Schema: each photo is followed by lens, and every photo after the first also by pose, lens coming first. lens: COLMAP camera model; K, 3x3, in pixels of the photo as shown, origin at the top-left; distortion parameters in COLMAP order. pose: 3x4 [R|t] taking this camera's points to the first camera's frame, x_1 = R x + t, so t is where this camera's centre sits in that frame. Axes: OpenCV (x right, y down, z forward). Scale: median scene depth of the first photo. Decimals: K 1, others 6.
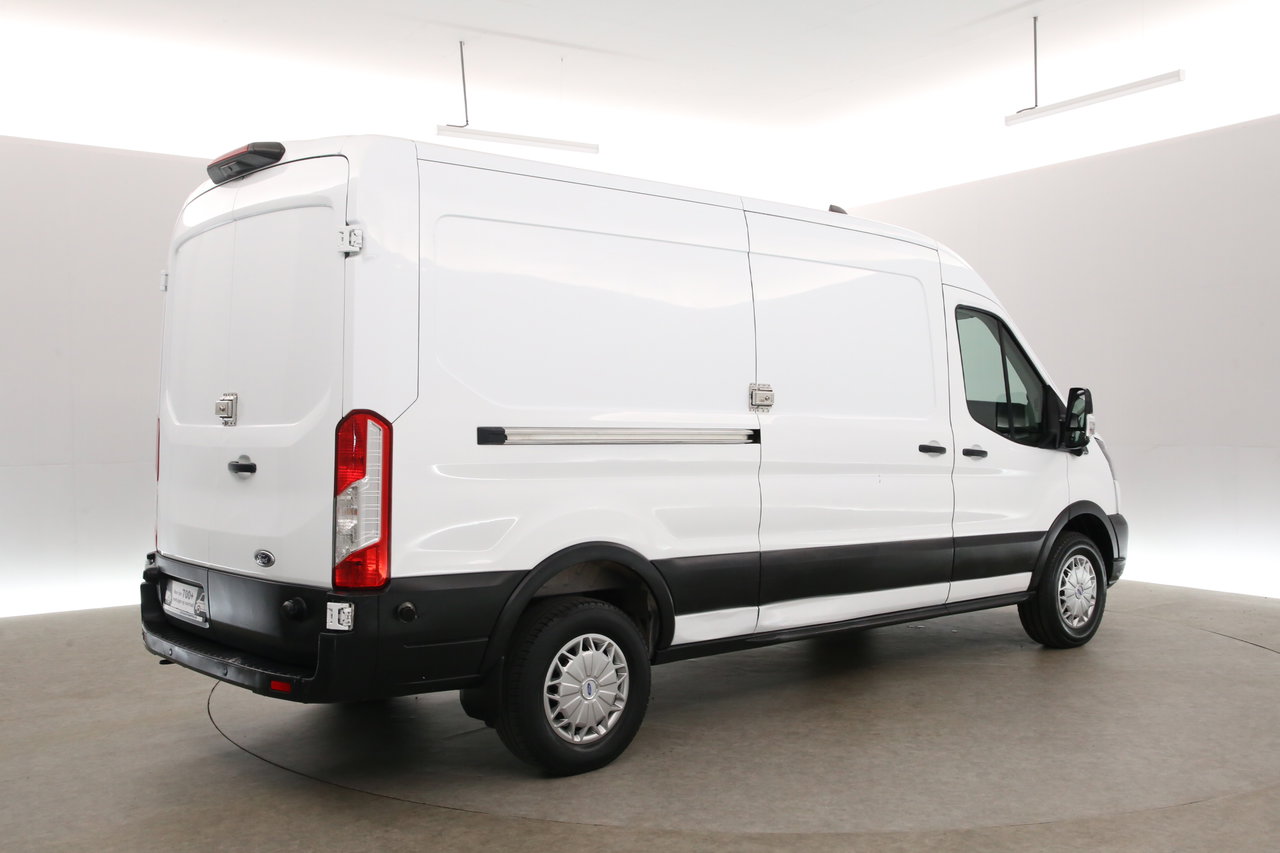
lens RADIAL K [[1262.7, 0, 640.0], [0, 1262.7, 426.5], [0, 0, 1]] dist [0.004974, 0.119698]
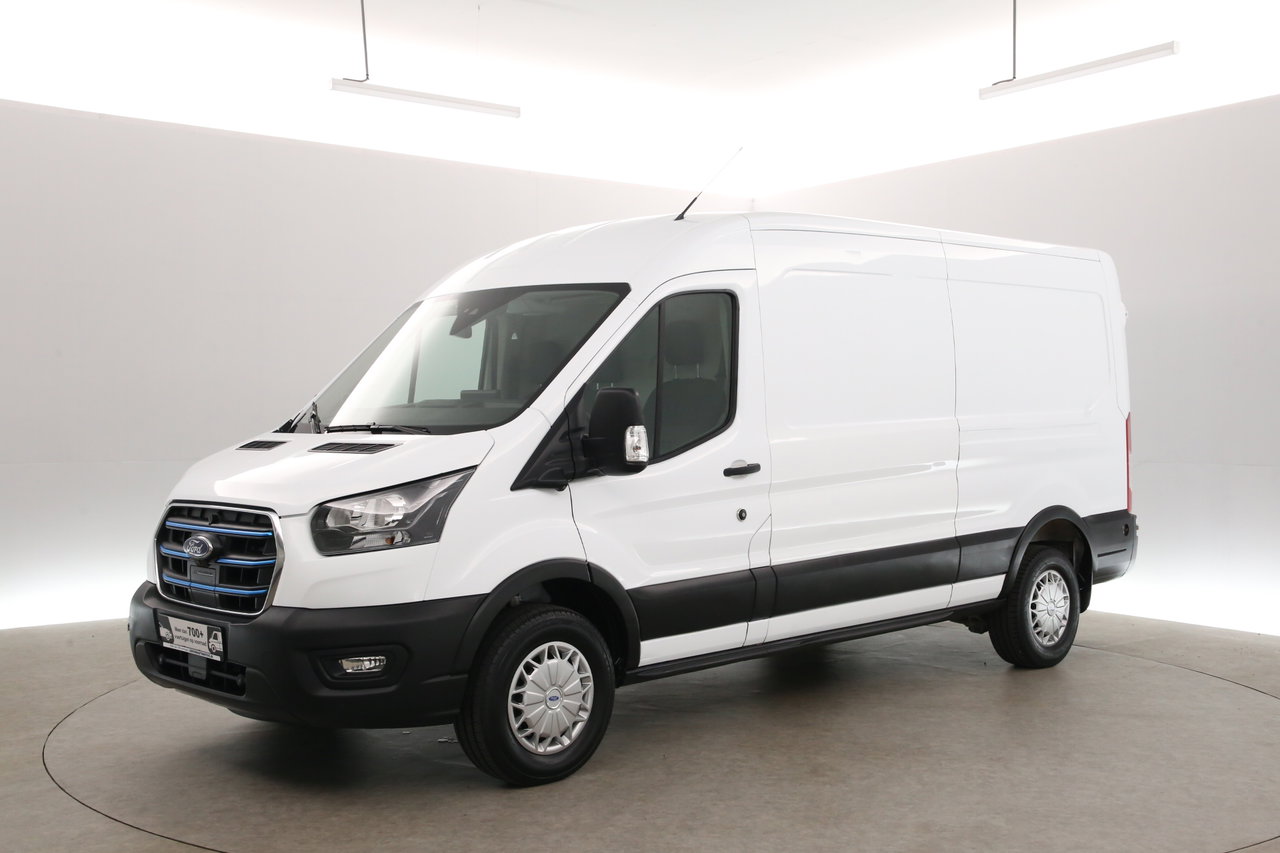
lens RADIAL K [[1468.4, 0, 640.0], [0, 1468.4, 426.5], [0, 0, 1]] dist [0.095173, 0.052575]
pose [[0.998062, 0.016494, 0.060000, -0.044850], [-0.016266, 0.999858, -0.004290, 0.002000], [-0.060063, 0.003306, 0.998189, -0.137174]]
